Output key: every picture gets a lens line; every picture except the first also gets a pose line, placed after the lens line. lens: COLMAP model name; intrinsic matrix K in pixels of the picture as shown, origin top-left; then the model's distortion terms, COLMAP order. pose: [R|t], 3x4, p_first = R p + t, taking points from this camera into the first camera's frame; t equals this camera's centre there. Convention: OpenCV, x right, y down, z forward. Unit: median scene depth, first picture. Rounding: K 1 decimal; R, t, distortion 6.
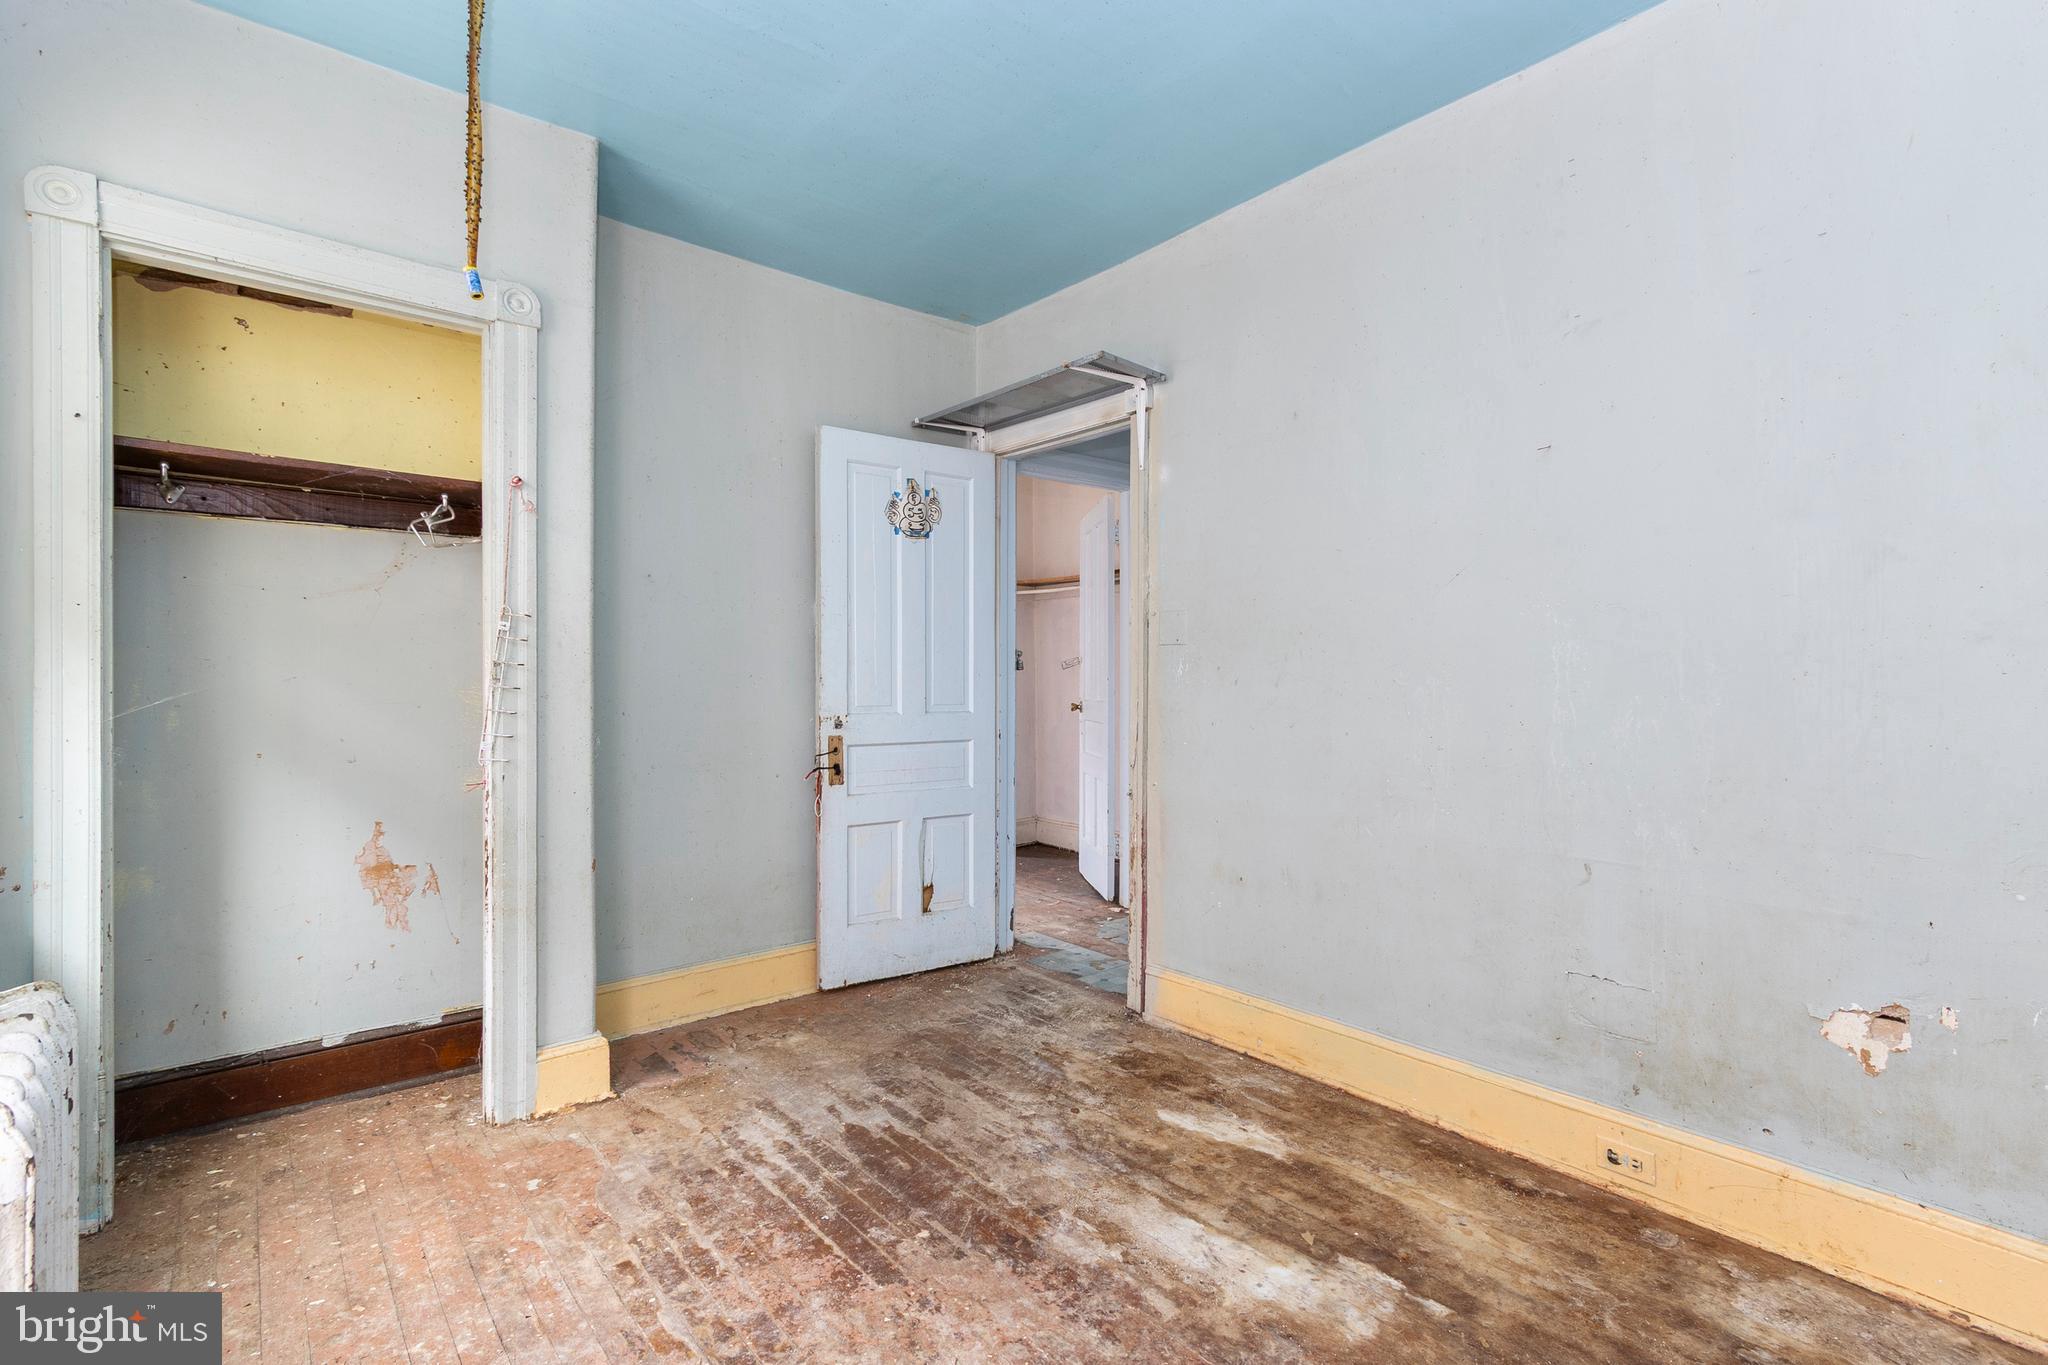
lens RADIAL K [[933.6, 0, 1020.4], [0, 933.6, 681.0], [0, 0, 1]] dist [0.002256, -0.000911]
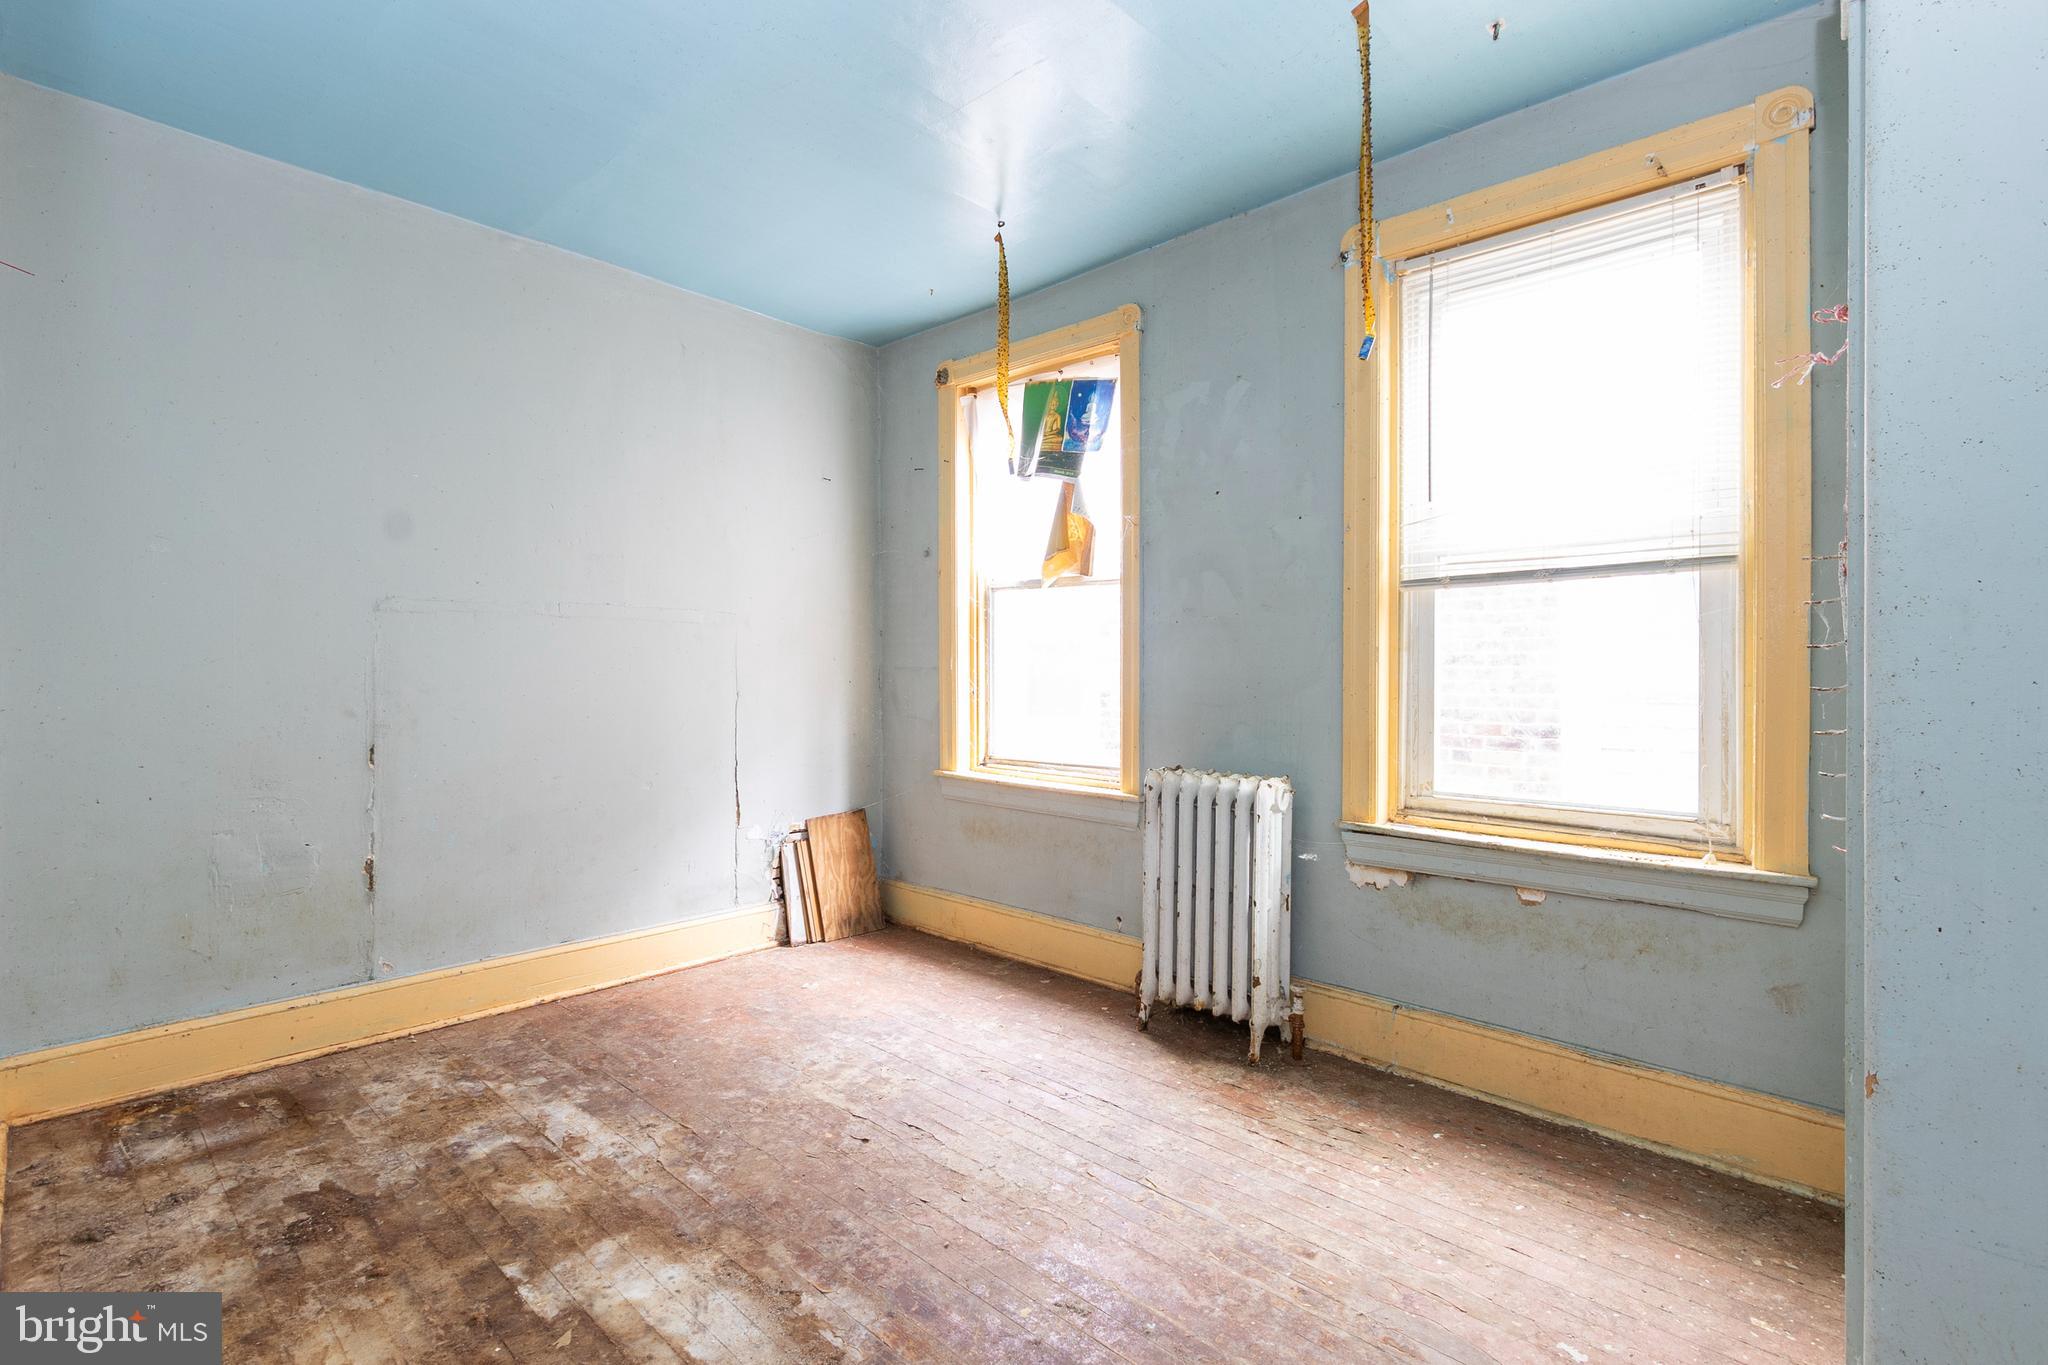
lens RADIAL K [[933.6, 0, 1020.4], [0, 933.6, 681.0], [0, 0, 1]] dist [0.002256, -0.000911]
pose [[-0.993002, -0.003276, -0.118049, 0.004427], [-0.003808, 0.999984, 0.004282, 0.003734], [0.118033, 0.004702, -0.992999, 1.688575]]
